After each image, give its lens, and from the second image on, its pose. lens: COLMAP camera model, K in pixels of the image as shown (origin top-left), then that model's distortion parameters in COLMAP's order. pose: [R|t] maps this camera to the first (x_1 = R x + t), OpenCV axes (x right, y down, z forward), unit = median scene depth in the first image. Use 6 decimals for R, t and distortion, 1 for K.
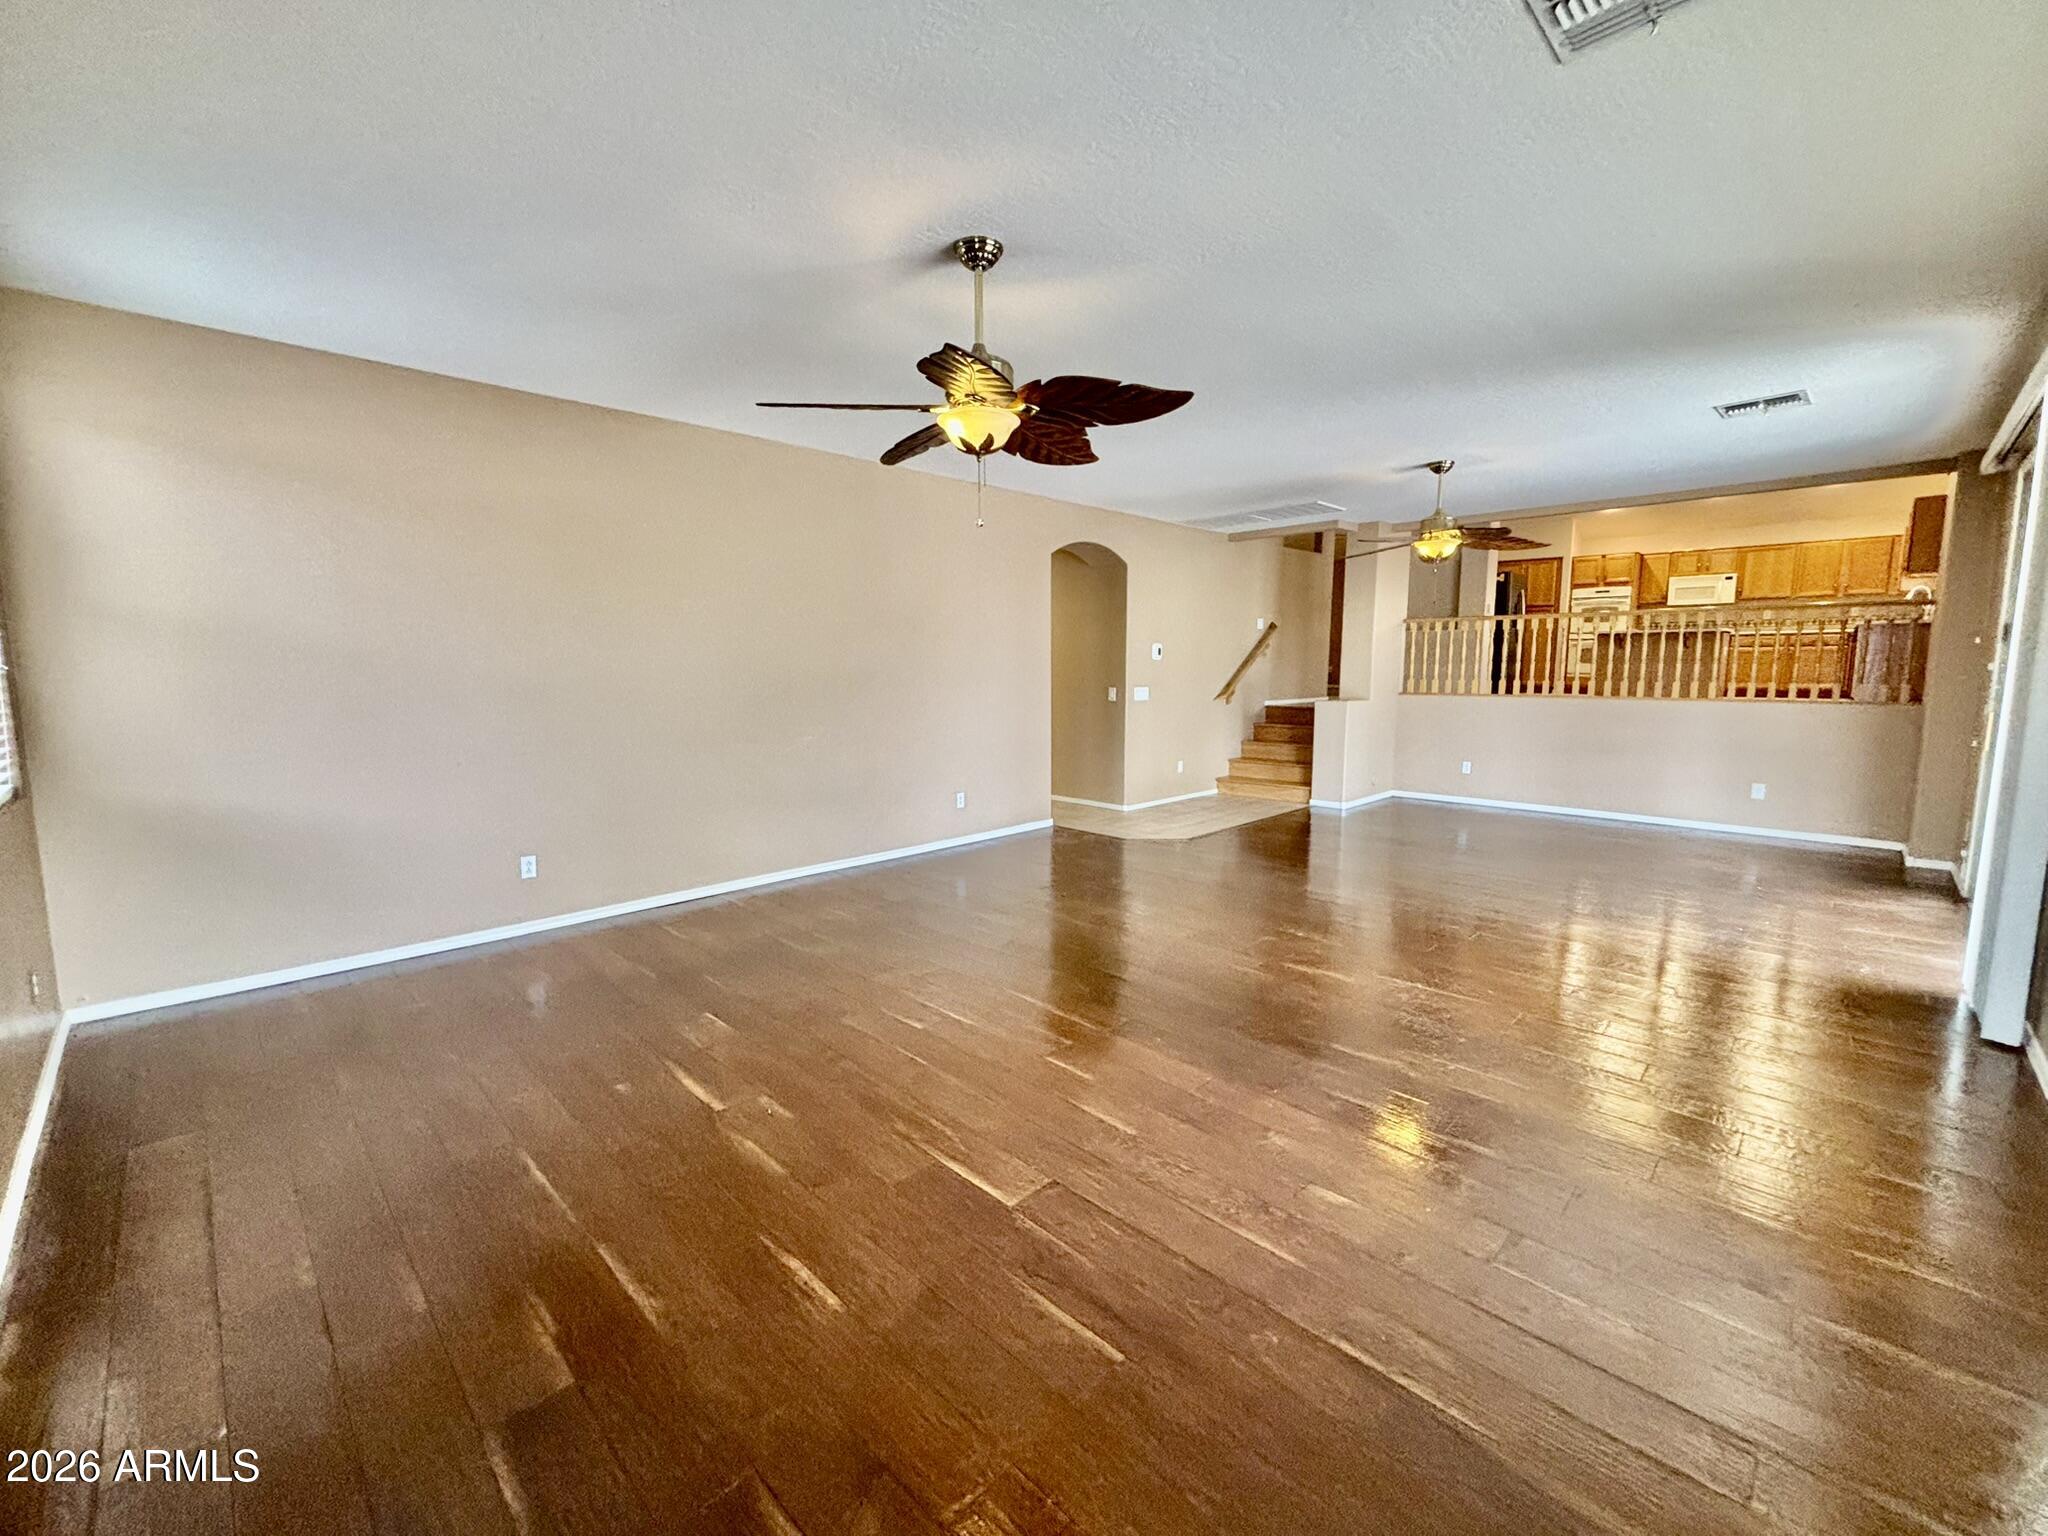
lens RADIAL K [[840.2, 0, 1020.1], [0, 840.2, 761.1], [0, 0, 1]] dist [0.007379, -0.000450]
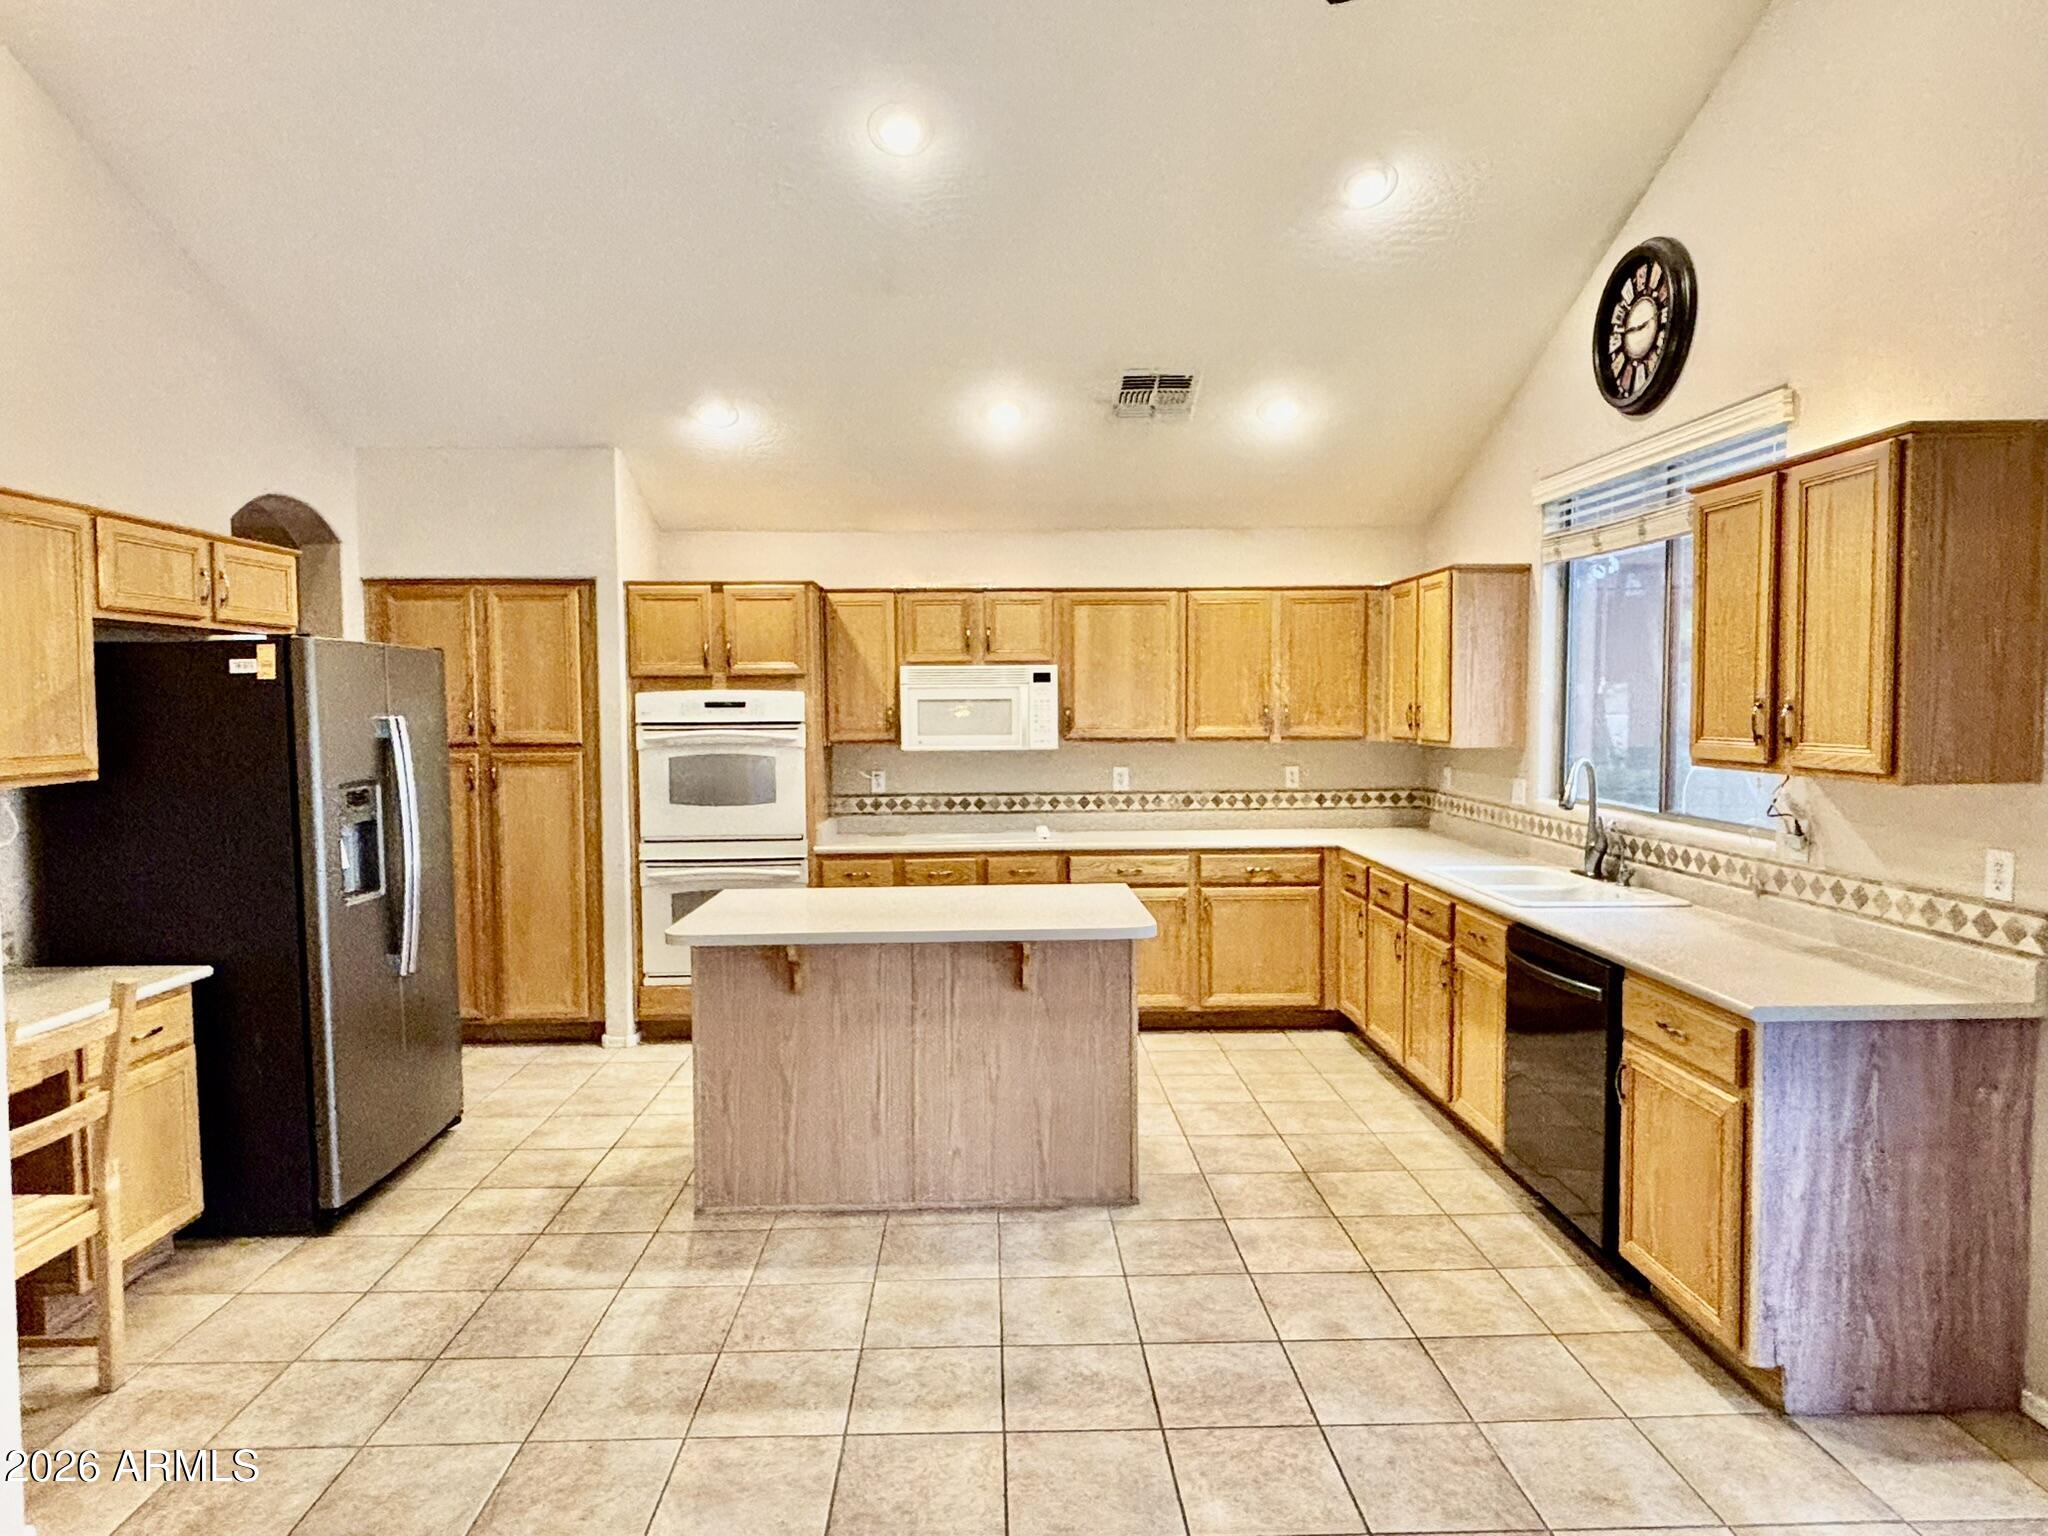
lens RADIAL K [[1185.5, 0, 1019.1], [0, 1185.5, 759.3], [0, 0, 1]] dist [0.027106, -0.025594]
pose [[0.690797, -0.039207, 0.721985, 0.481244], [0.091256, 0.995272, -0.033267, -0.165390], [-0.717267, 0.088866, 0.691109, 0.669067]]
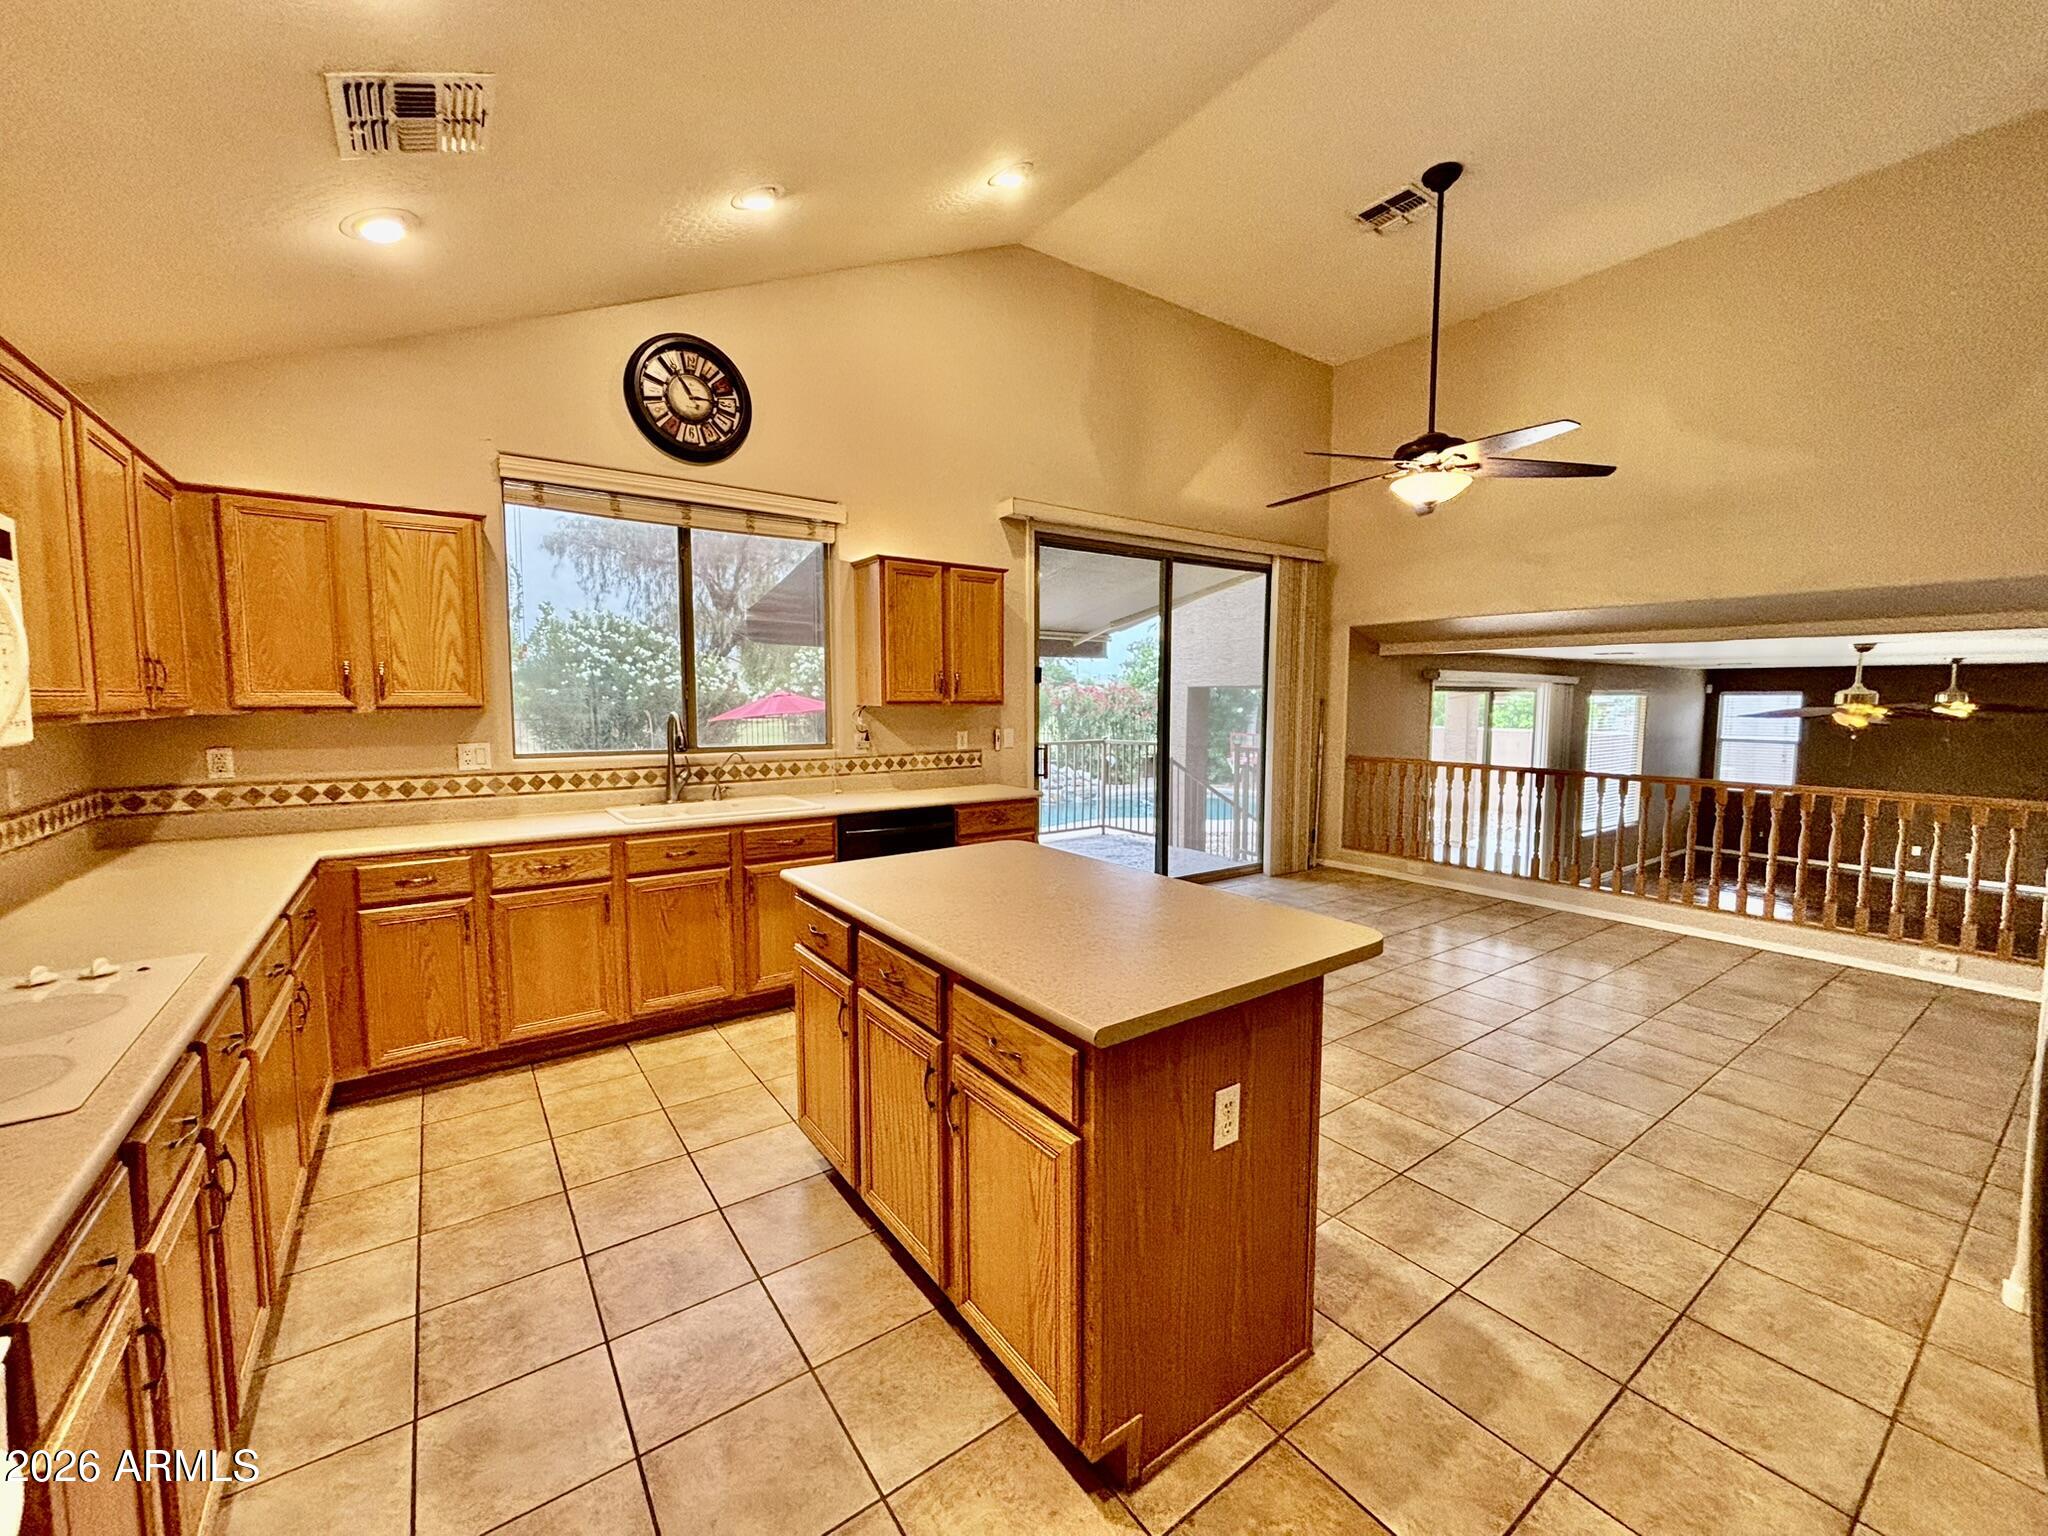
lens RADIAL K [[821.7, 0, 1024.7], [0, 821.7, 760.6], [0, 0, 1]] dist [0.002893, 0.003148]
pose [[-0.986192, -0.013879, 0.165021, 0.660225], [0.018501, 0.981010, 0.193074, -0.201084], [-0.164567, 0.193461, -0.967207, 1.064849]]
